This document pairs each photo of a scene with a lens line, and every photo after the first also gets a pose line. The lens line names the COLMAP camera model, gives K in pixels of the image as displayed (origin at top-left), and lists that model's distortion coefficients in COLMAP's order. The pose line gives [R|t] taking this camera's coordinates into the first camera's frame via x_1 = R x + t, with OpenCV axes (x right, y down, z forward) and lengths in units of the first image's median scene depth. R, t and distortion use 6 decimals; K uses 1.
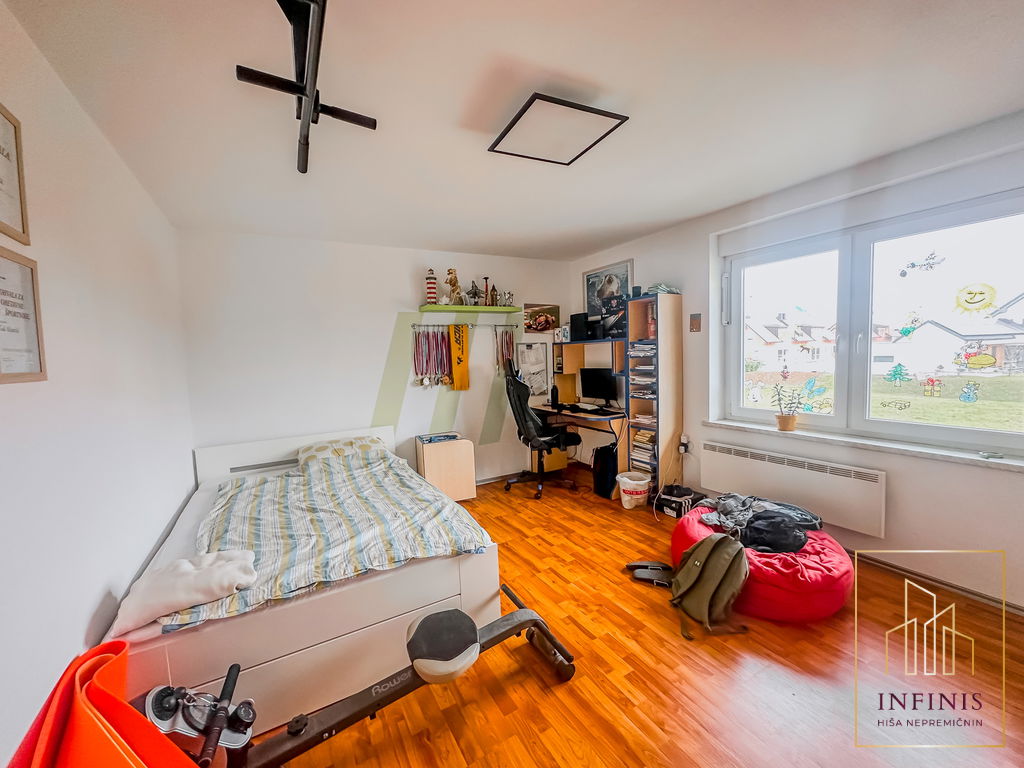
lens RADIAL K [[408.5, 0, 513.2], [0, 408.5, 380.0], [0, 0, 1]] dist [-0.000314, 0.000140]
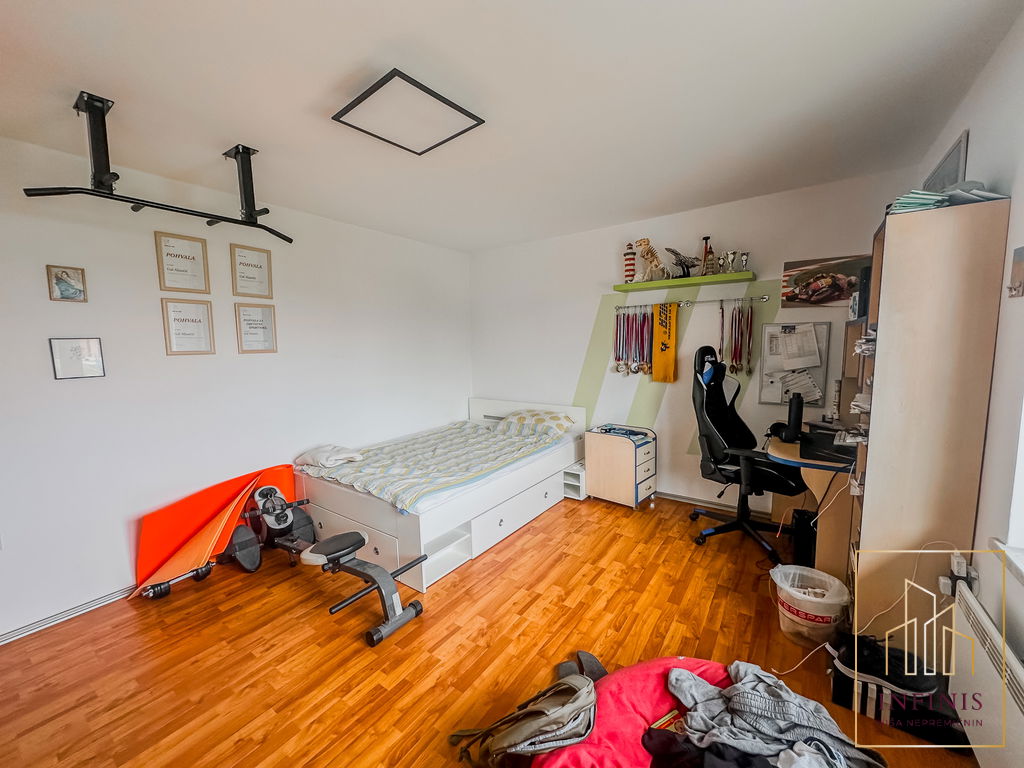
lens RADIAL K [[408.5, 0, 509.7], [0, 408.5, 381.0], [0, 0, 1]] dist [-0.000314, 0.000140]
pose [[0.409555, 0.116993, -0.904752, 0.536411], [-0.054658, 0.993108, 0.103676, -0.050661], [0.910646, 0.006991, 0.413127, 0.392001]]
